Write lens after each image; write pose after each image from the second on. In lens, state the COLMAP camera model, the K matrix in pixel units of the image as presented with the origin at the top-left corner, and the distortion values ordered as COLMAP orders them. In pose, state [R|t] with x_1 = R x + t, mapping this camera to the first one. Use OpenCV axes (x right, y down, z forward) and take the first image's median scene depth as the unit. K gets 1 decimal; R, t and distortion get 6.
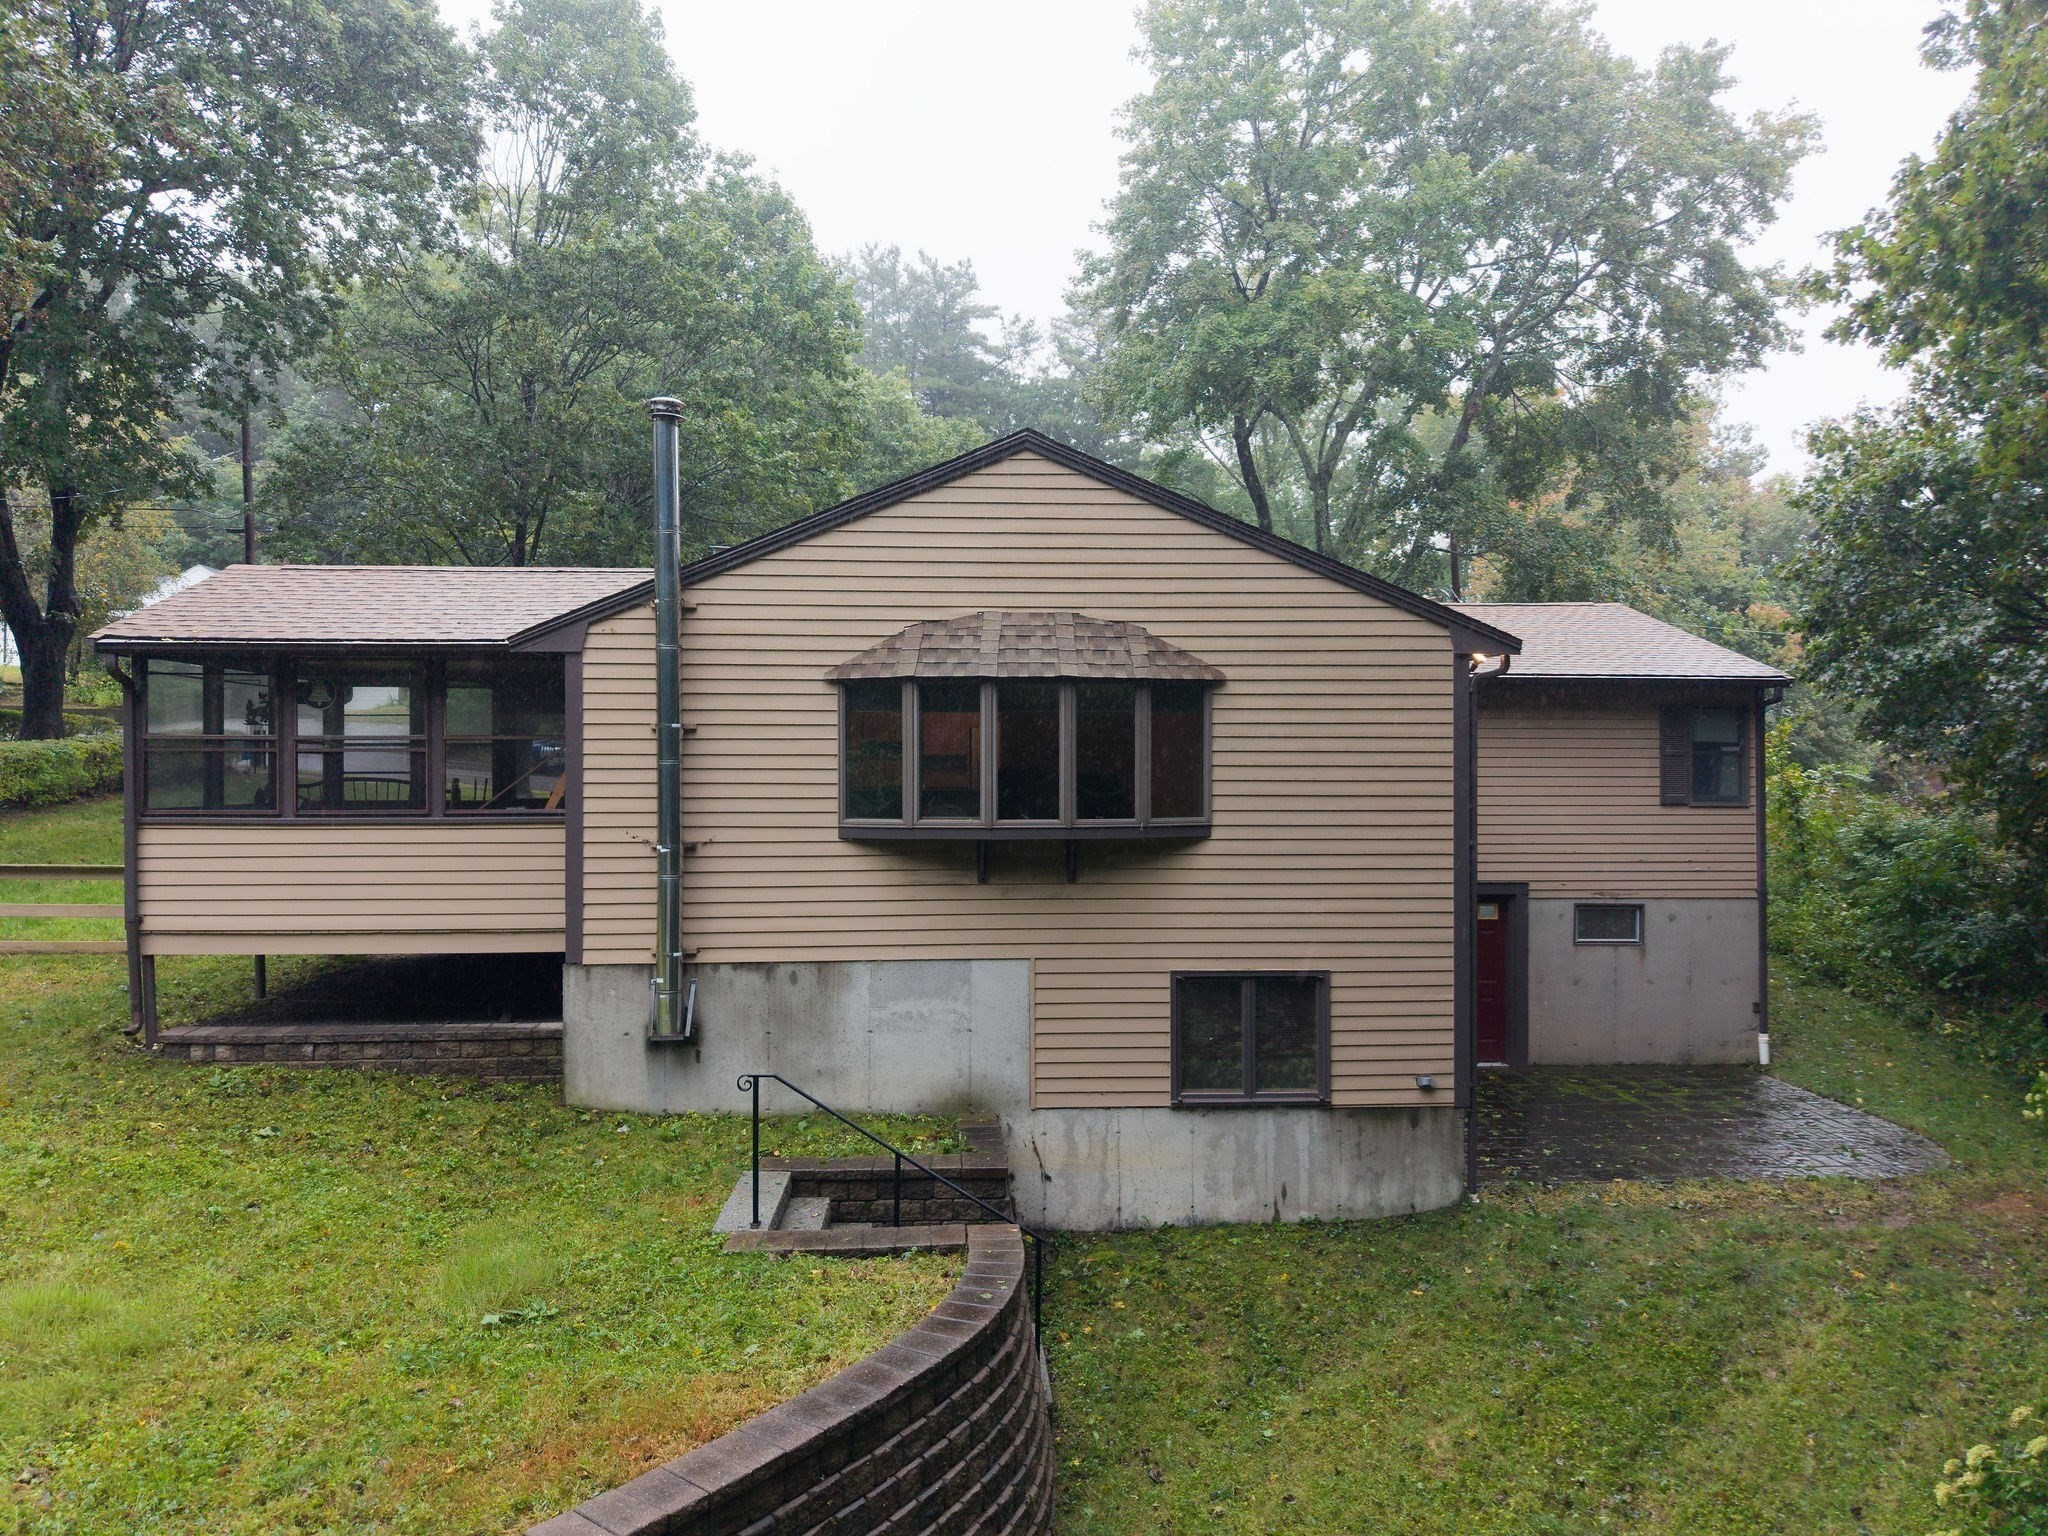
lens RADIAL K [[1394.5, 0, 1024.0], [0, 1394.5, 768.0], [0, 0, 1]] dist [0.004768, 0.002360]
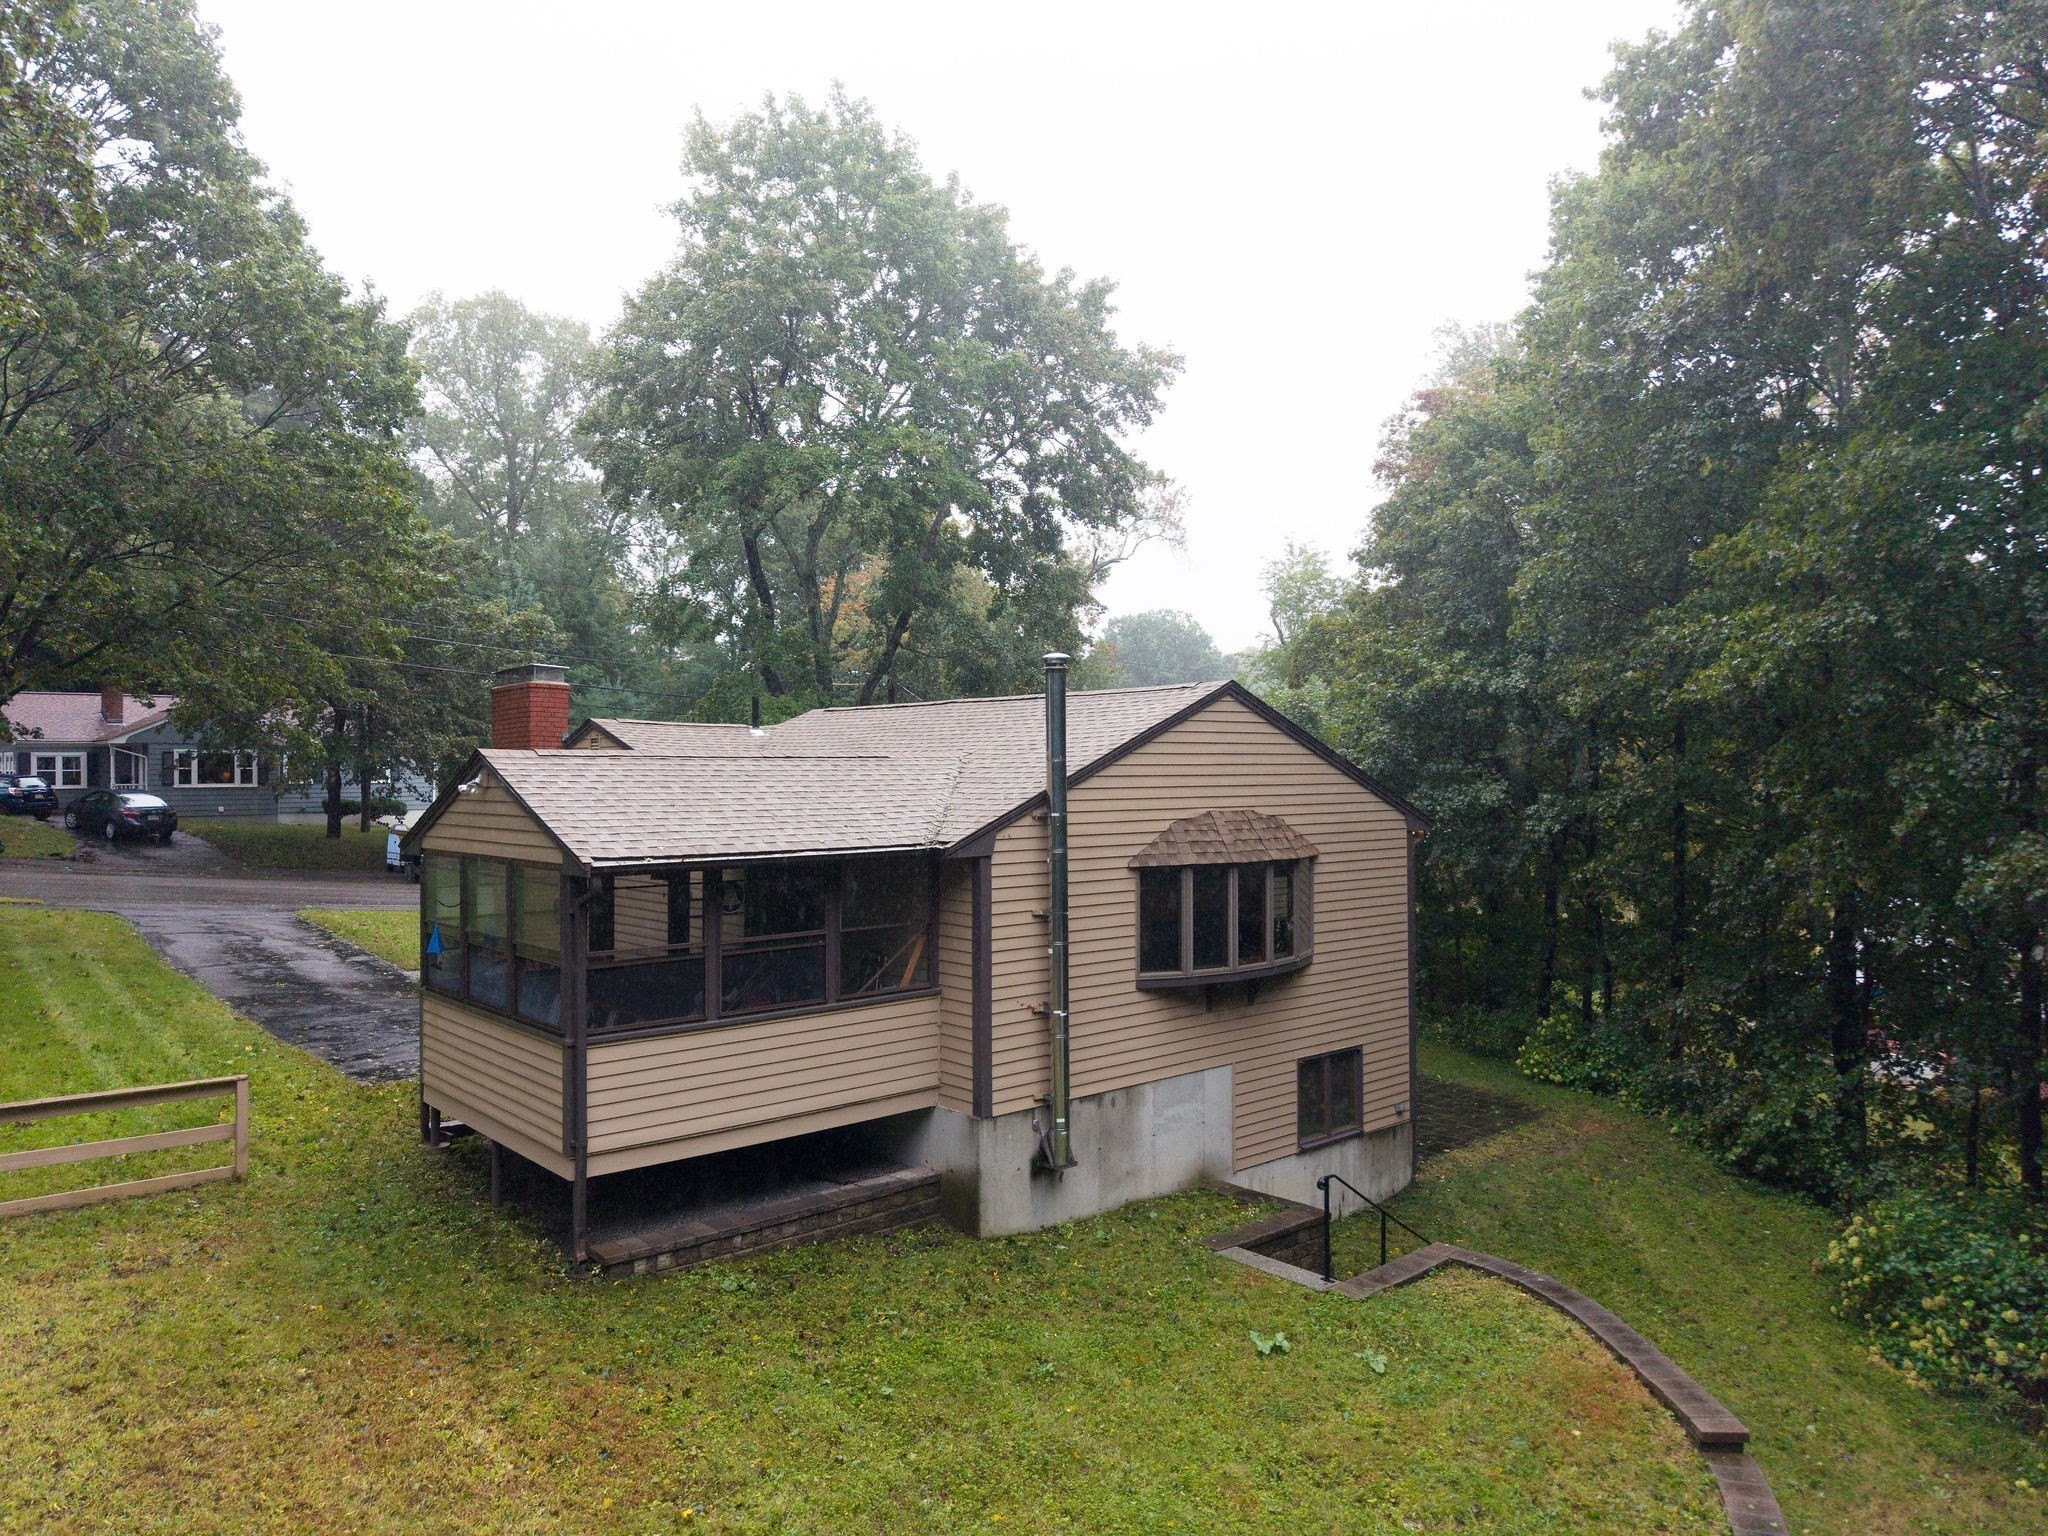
lens RADIAL K [[1413.4, 0, 1024.9], [0, 1413.4, 742.7], [0, 0, 1]] dist [0.001879, 0.004497]
pose [[0.775858, 0.009909, 0.630830, -1.043838], [-0.001607, 0.999904, -0.013730, -0.160574], [-0.630906, 0.009639, 0.775800, 0.042171]]
